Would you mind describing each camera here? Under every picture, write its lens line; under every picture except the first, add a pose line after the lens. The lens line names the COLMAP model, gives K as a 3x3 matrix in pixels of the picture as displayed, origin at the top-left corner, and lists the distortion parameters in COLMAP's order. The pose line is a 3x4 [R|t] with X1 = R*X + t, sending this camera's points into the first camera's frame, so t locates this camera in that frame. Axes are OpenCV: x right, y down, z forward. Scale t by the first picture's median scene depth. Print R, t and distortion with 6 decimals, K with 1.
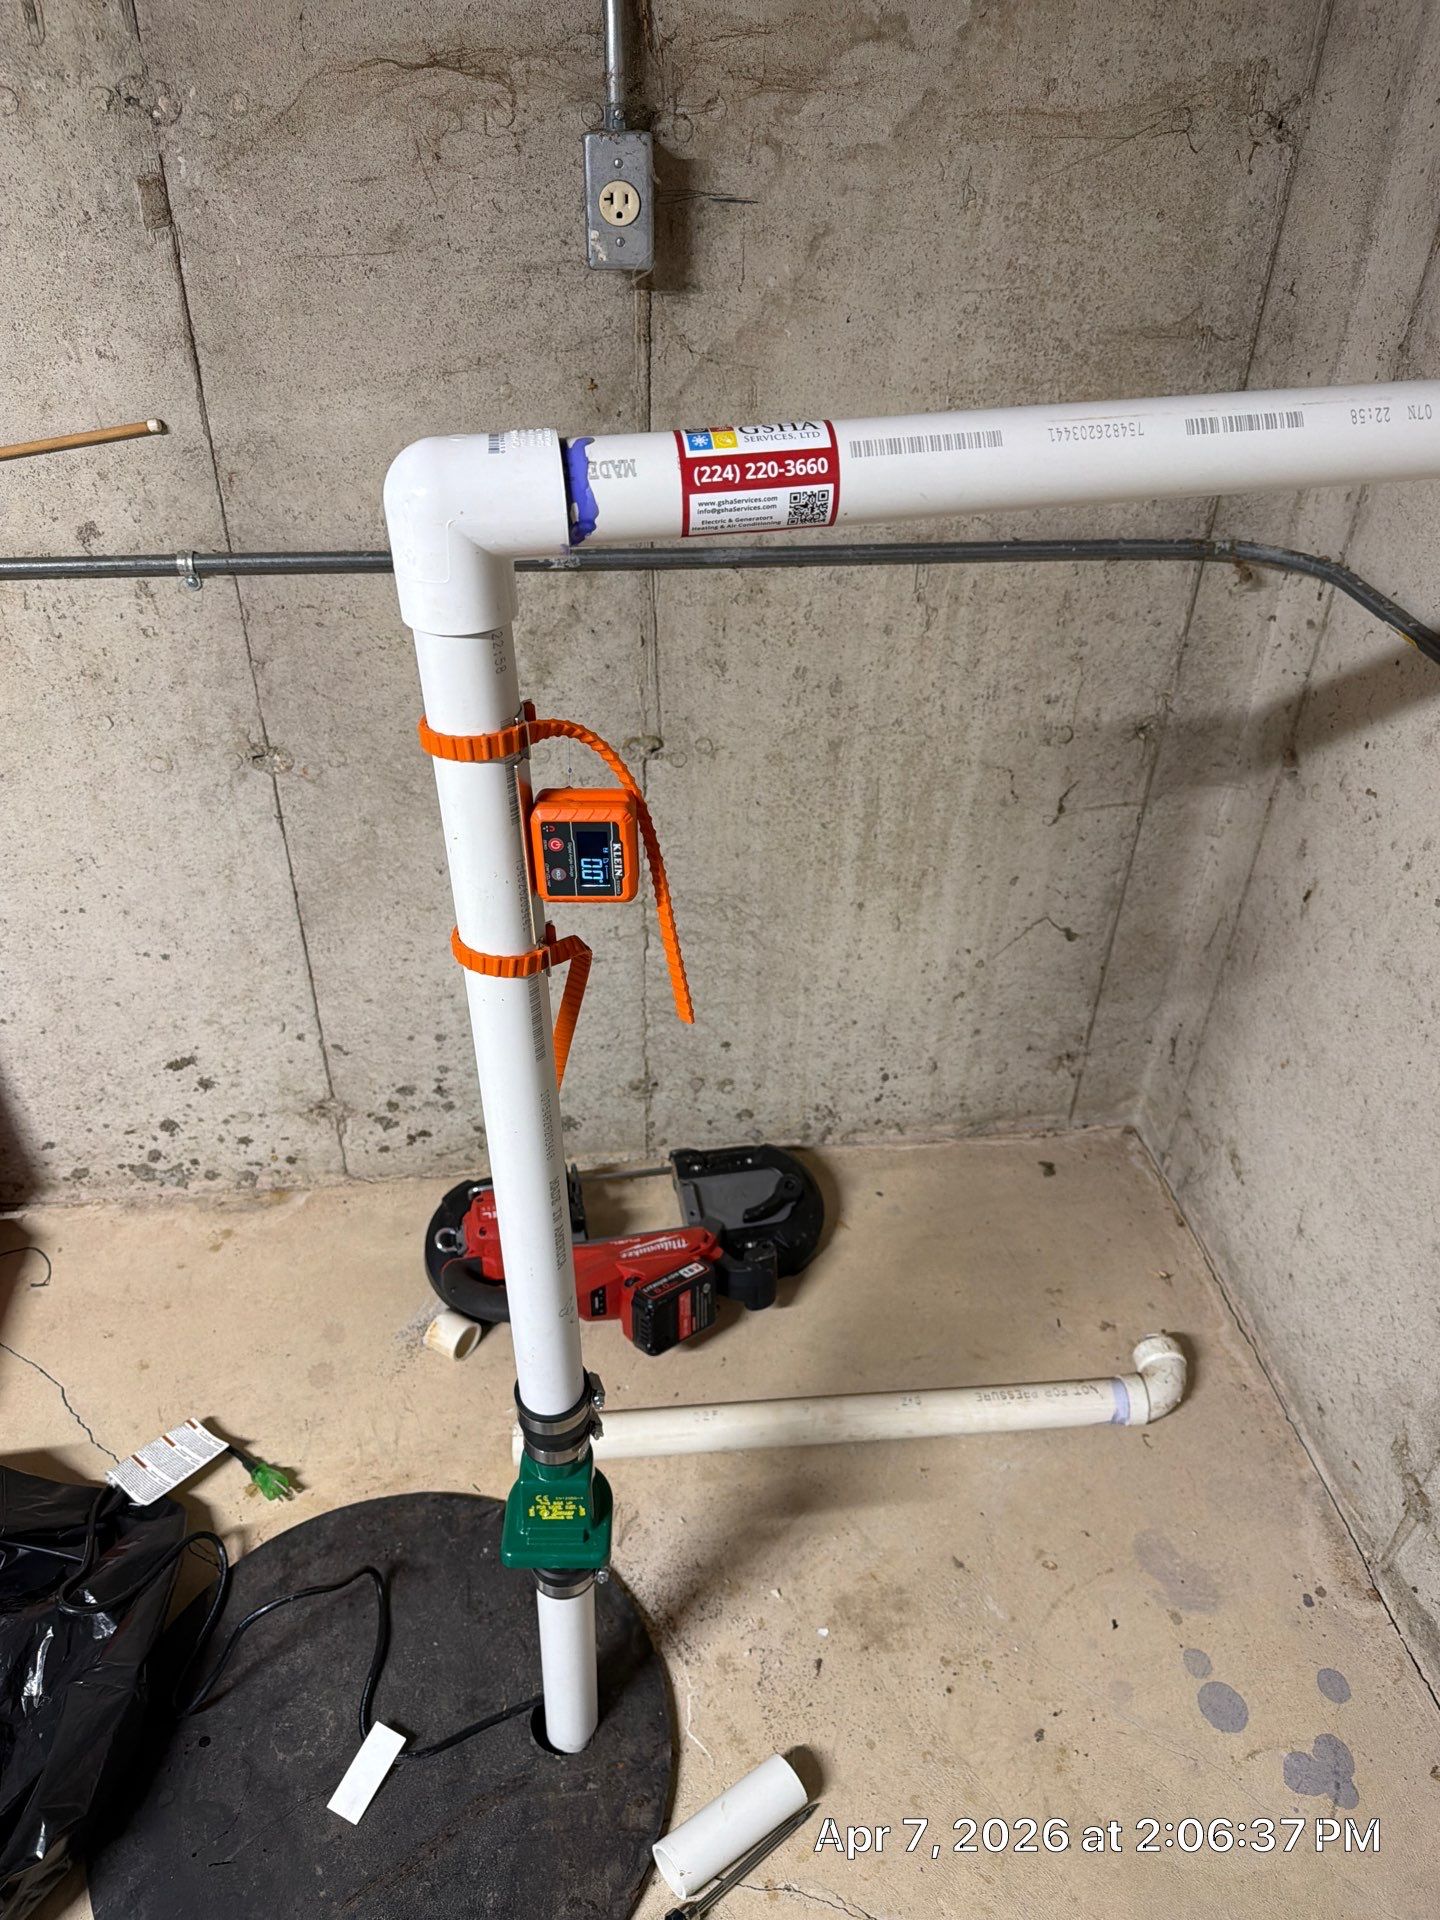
lens RADIAL K [[1315.4, 0, 720.0], [0, 1315.4, 960.0], [0, 0, 1]] dist [0.122373, -0.205053]
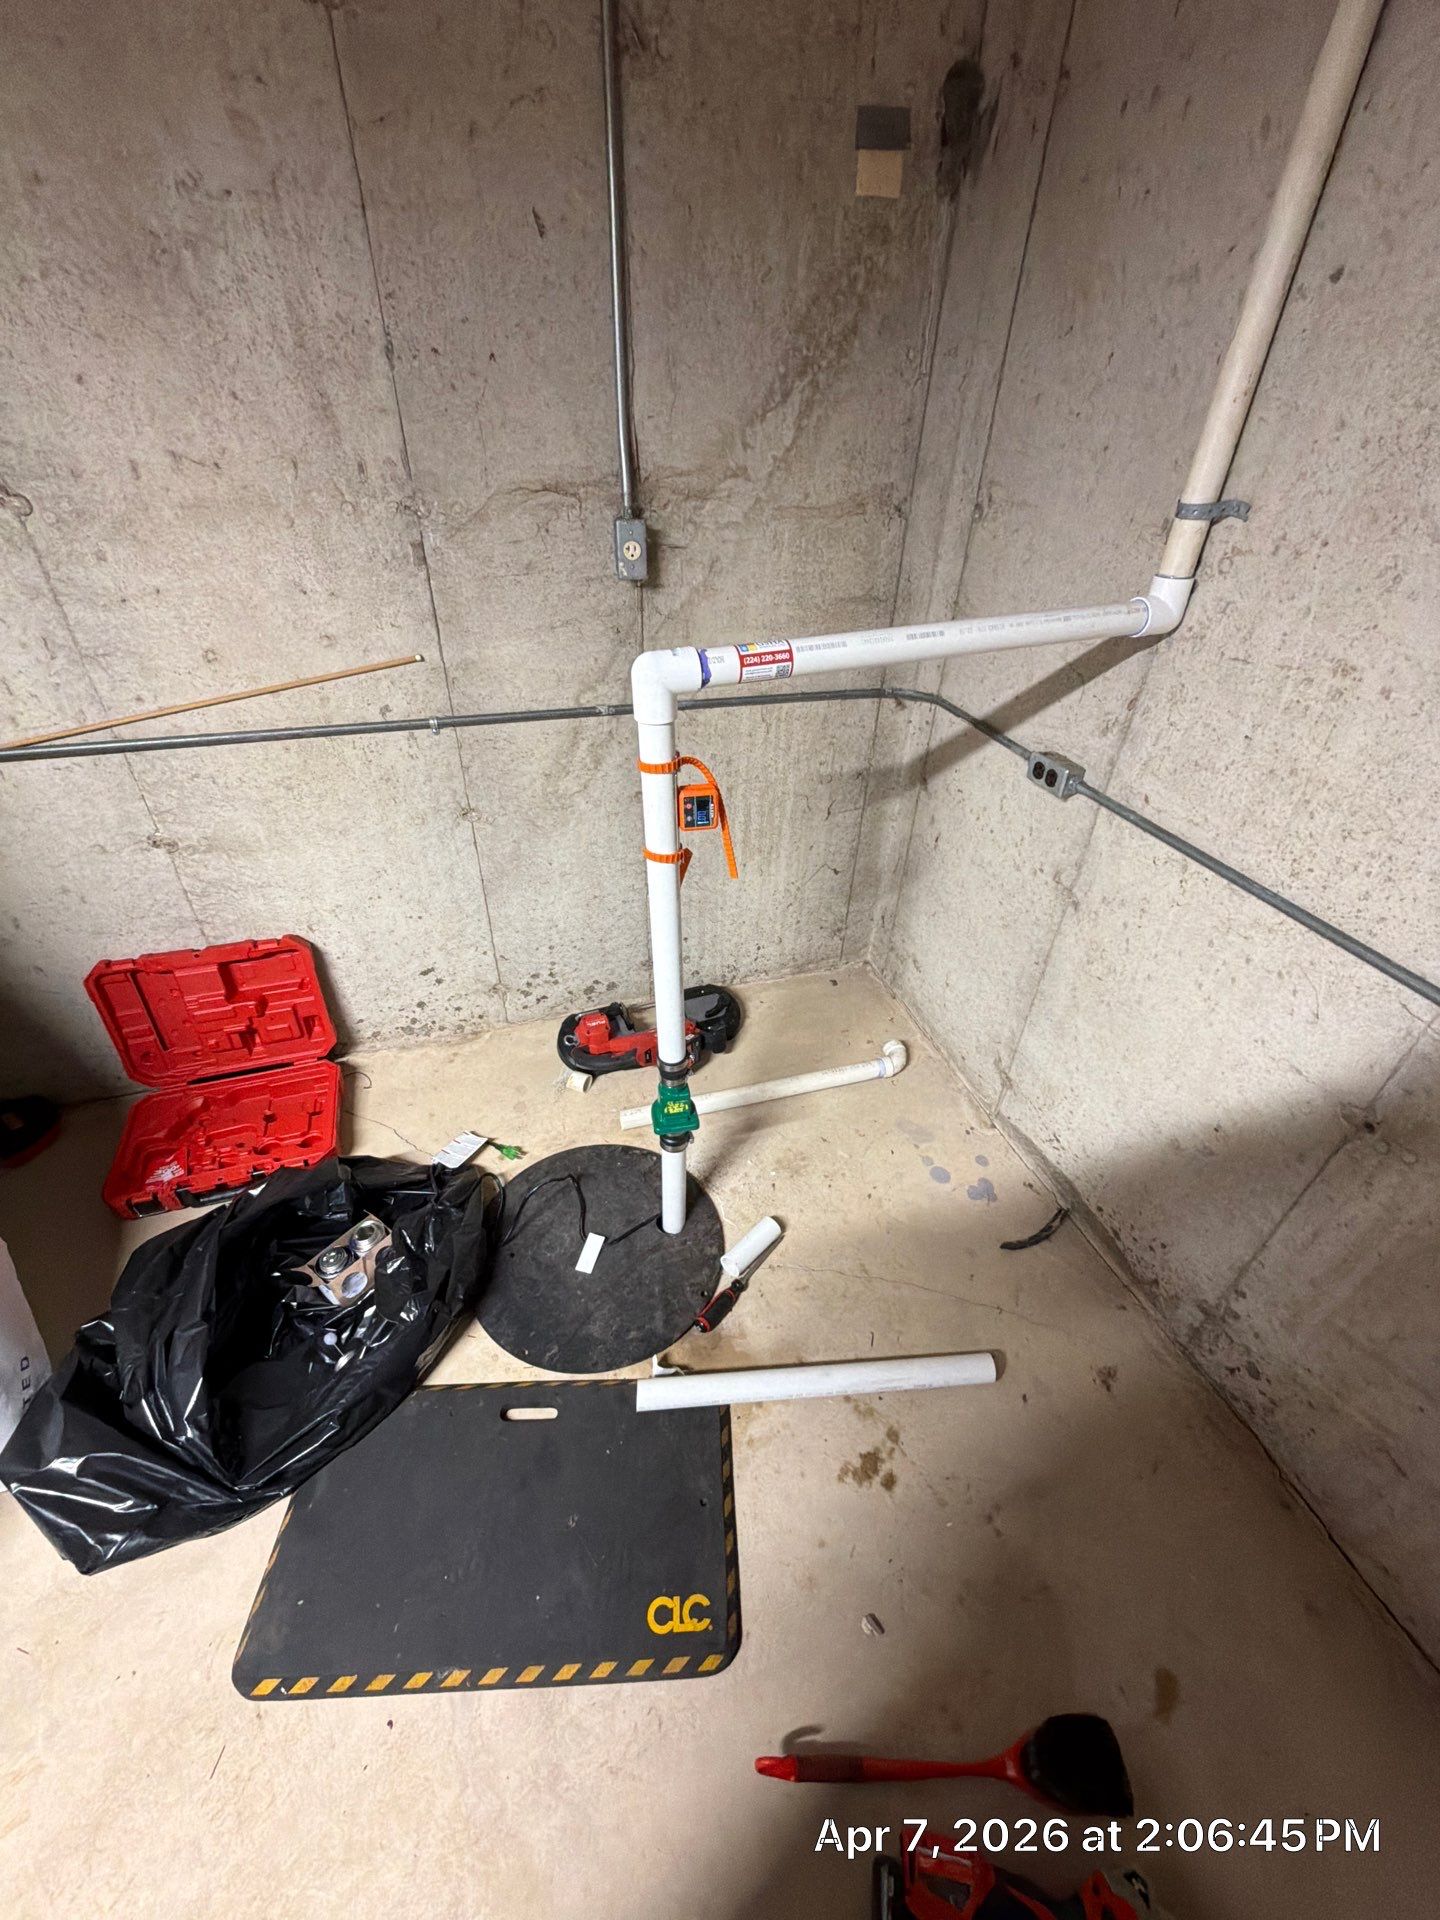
lens RADIAL K [[738.2, 0, 720.0], [0, 738.2, 960.0], [0, 0, 1]] dist [0.001746, -0.000011]
pose [[0.981695, -0.107484, 0.157232, -0.159495], [0.104626, 0.994162, 0.026368, 0.088272], [-0.159148, -0.009435, 0.987210, -0.217138]]
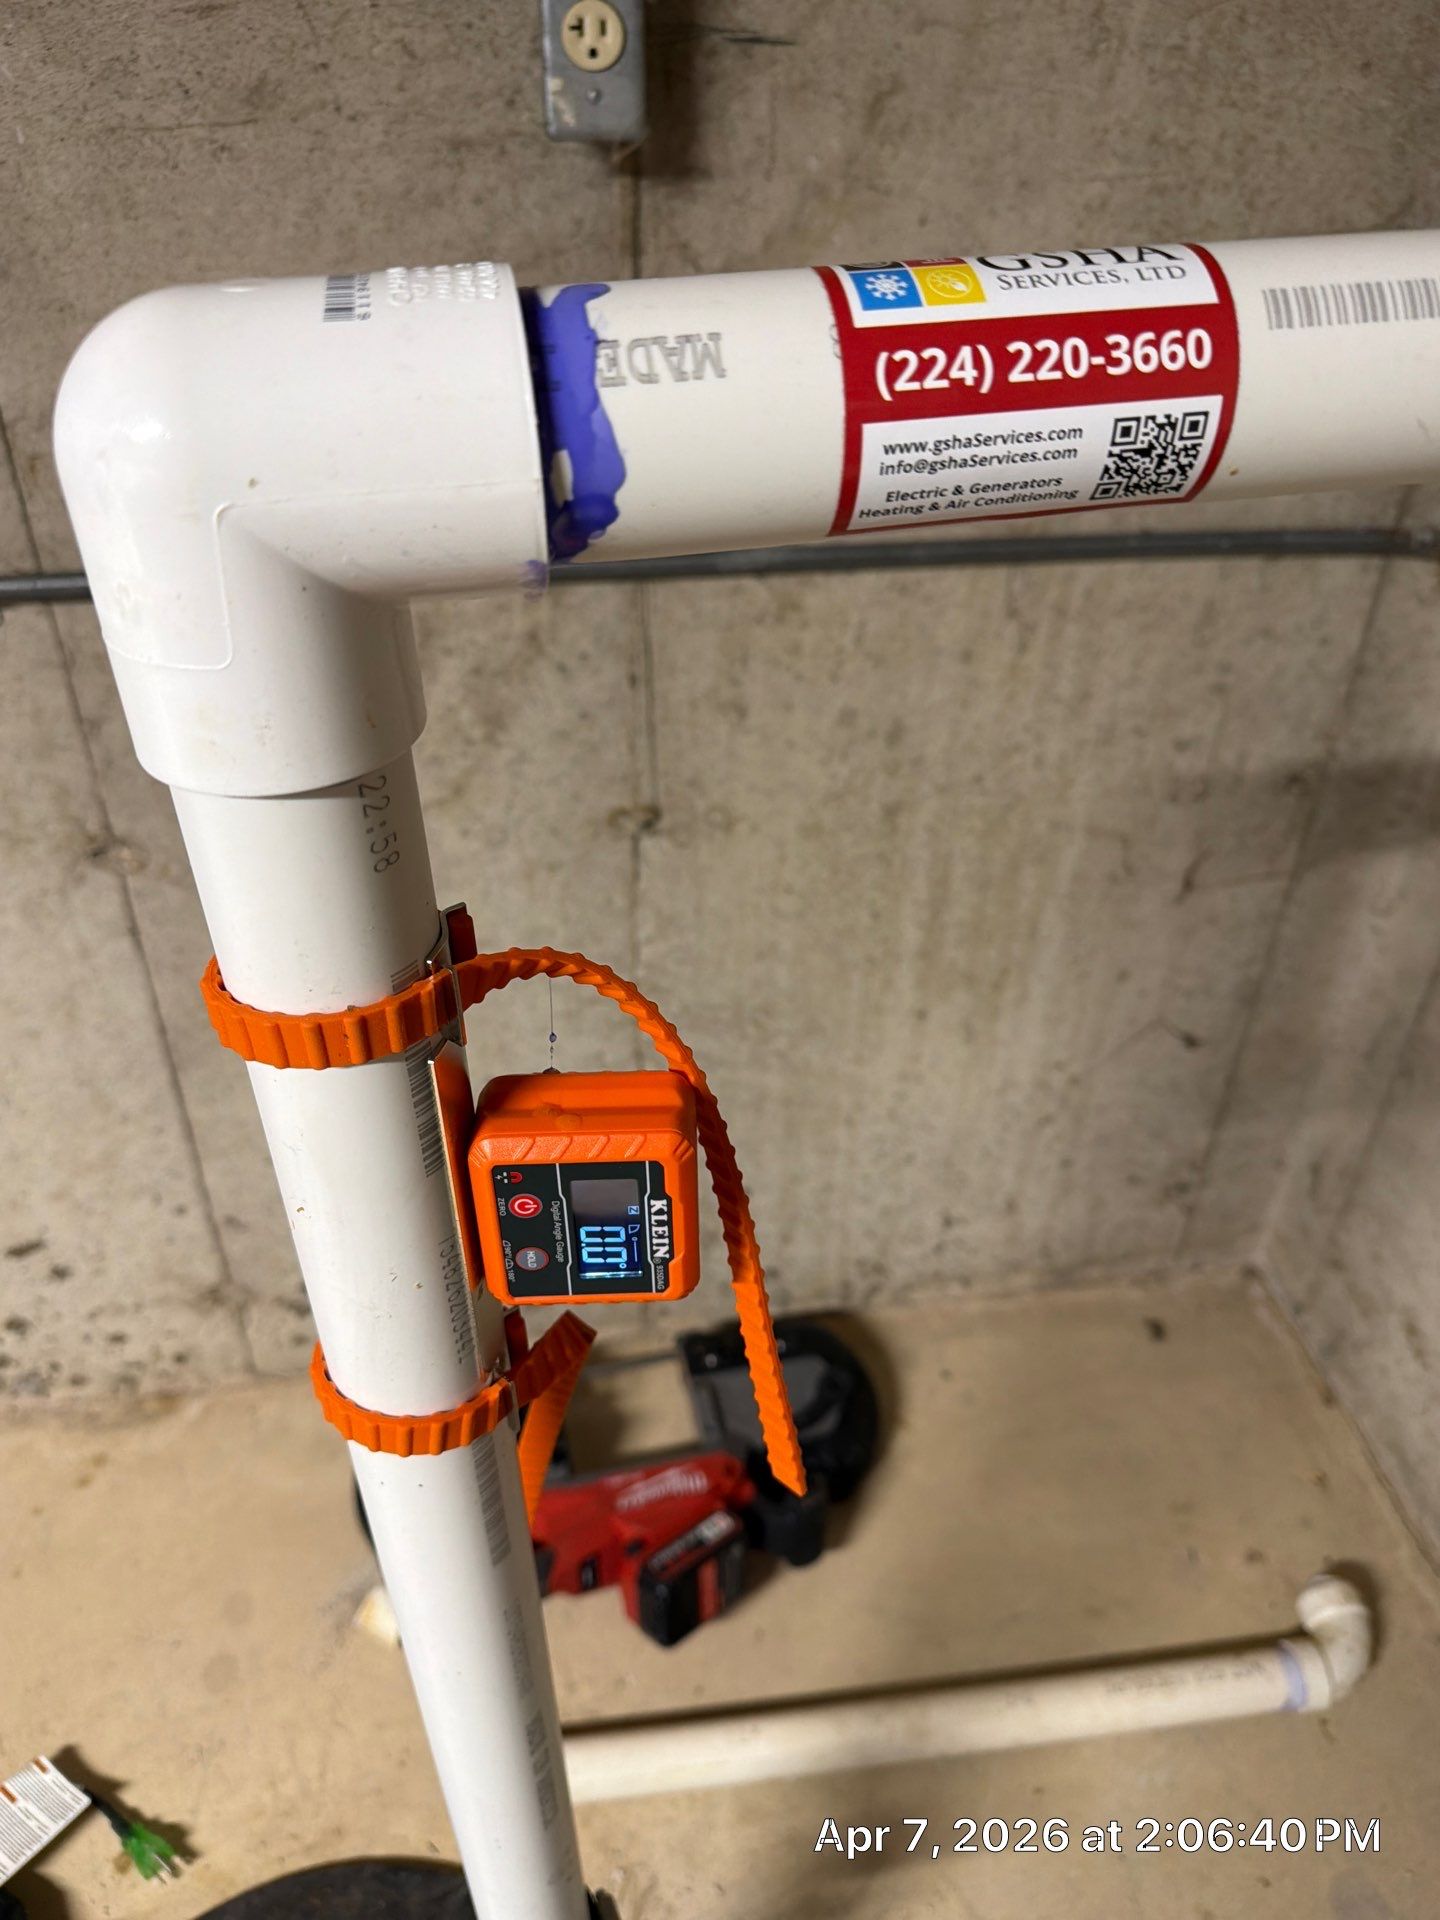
lens RADIAL K [[1351.8, 0, 714.1], [0, 1351.8, 970.6], [0, 0, 1]] dist [0.041442, -0.068291]
pose [[0.999445, -0.025152, 0.021843, -0.033023], [0.025066, 0.999677, 0.004213, -0.083588], [-0.021942, -0.003663, 0.999753, 0.260264]]
